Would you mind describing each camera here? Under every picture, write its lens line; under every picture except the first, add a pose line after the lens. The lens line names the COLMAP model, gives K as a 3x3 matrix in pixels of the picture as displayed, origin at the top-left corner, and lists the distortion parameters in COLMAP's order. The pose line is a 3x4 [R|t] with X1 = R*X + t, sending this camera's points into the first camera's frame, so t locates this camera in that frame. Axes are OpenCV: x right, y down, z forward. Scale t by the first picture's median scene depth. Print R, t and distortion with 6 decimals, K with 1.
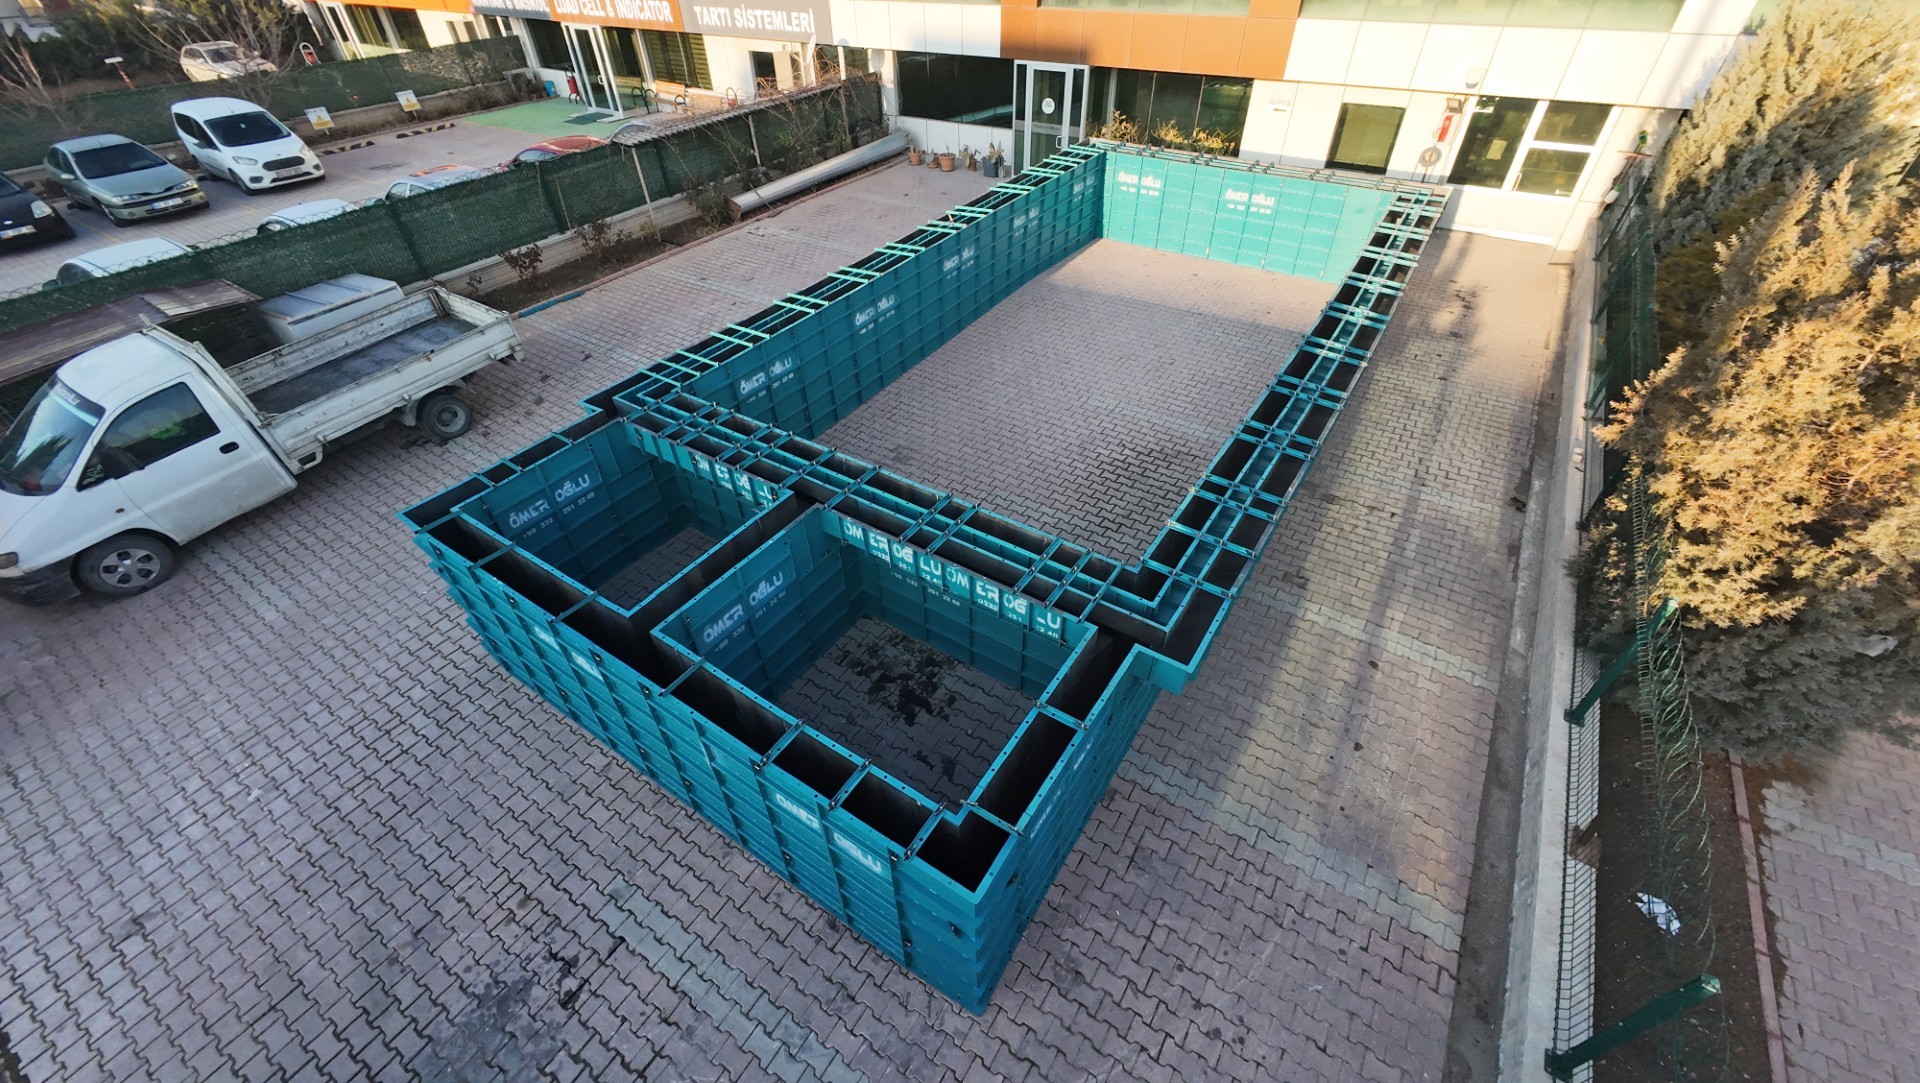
lens RADIAL K [[740.0, 0, 961.8], [0, 740.0, 534.2], [0, 0, 1]] dist [0.007041, -0.001632]
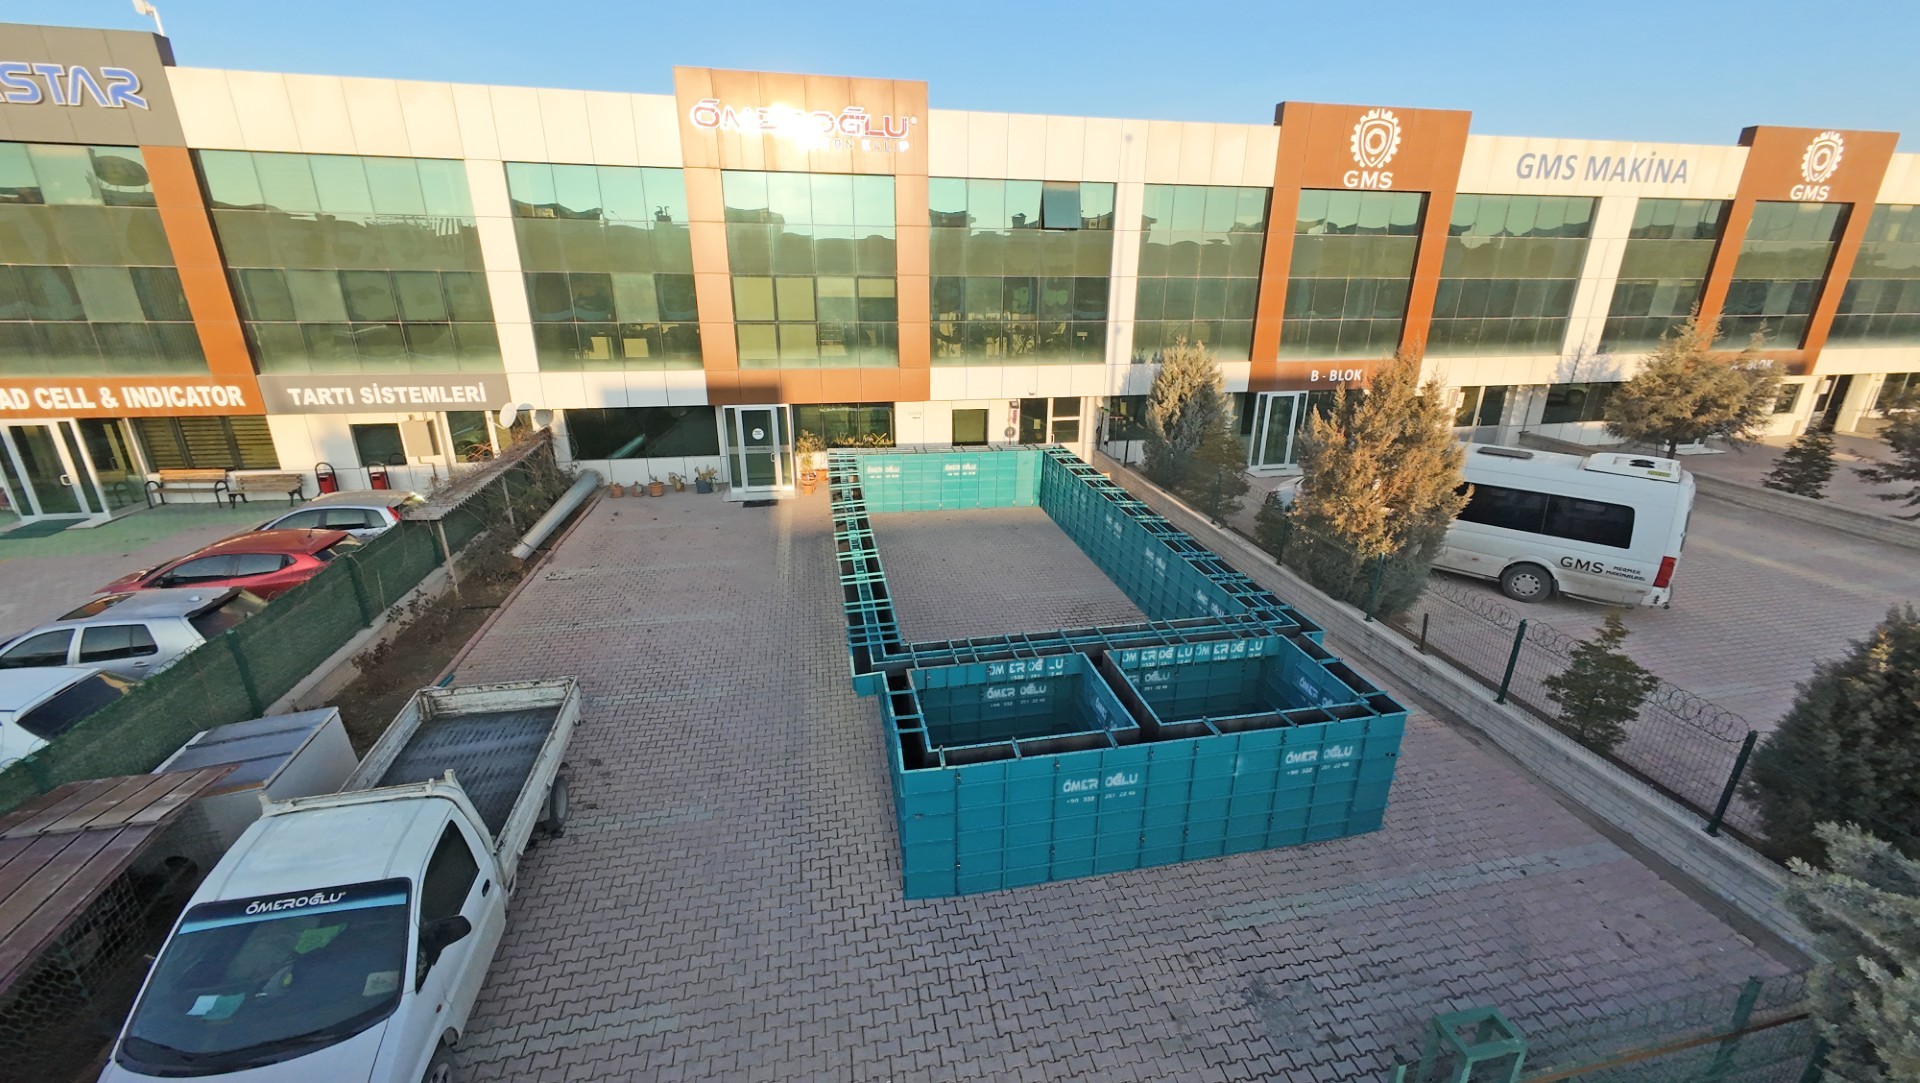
lens RADIAL K [[740.0, 0, 960.9], [0, 740.0, 537.6], [0, 0, 1]] dist [0.007041, -0.001632]
pose [[0.709253, -0.211485, 0.672483, -1.136213], [0.438552, 0.879242, -0.186024, -0.075892], [-0.551934, 0.426857, 0.716353, -0.043507]]
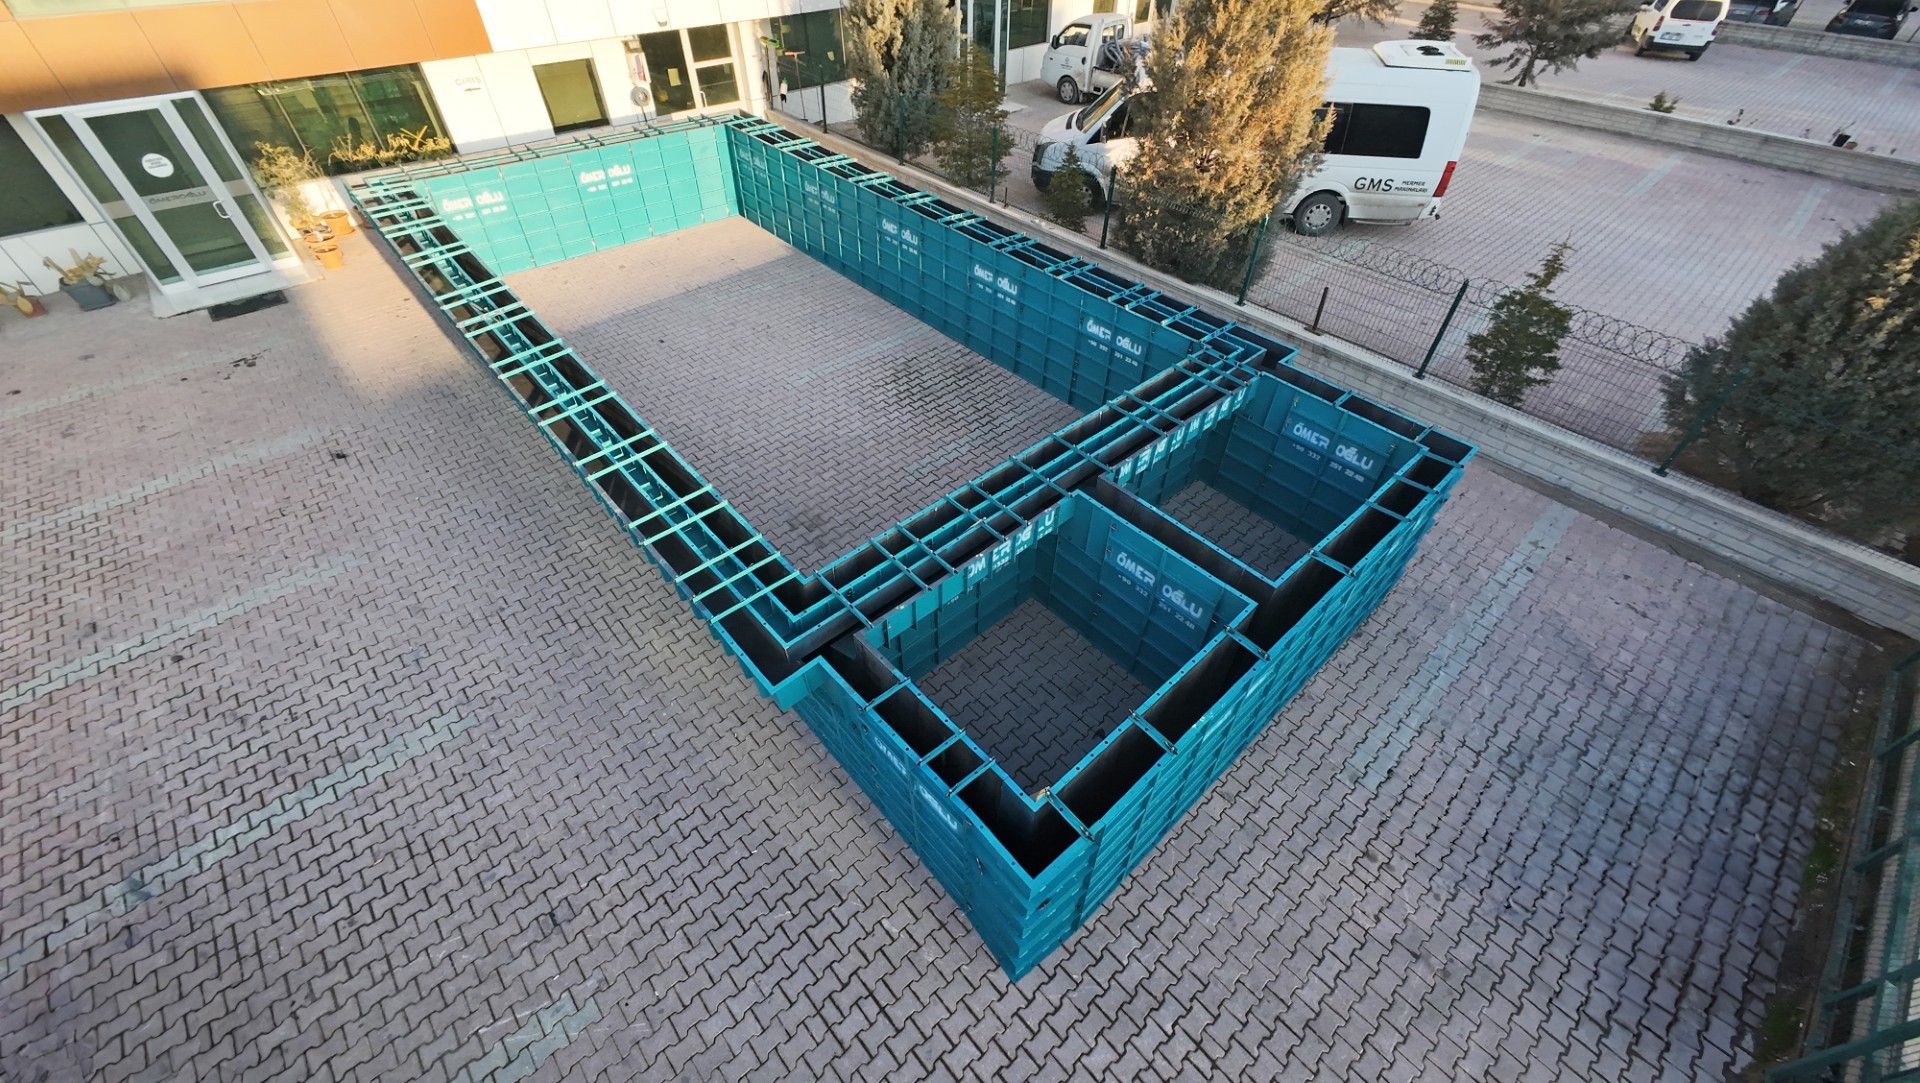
lens RADIAL K [[740.0, 0, 961.1], [0, 740.0, 536.1], [0, 0, 1]] dist [0.007041, -0.001632]
pose [[0.246107, -0.650761, 0.718290, -0.834047], [0.613641, 0.678258, 0.404242, -0.418122], [-0.750251, 0.341285, 0.566257, 0.476999]]
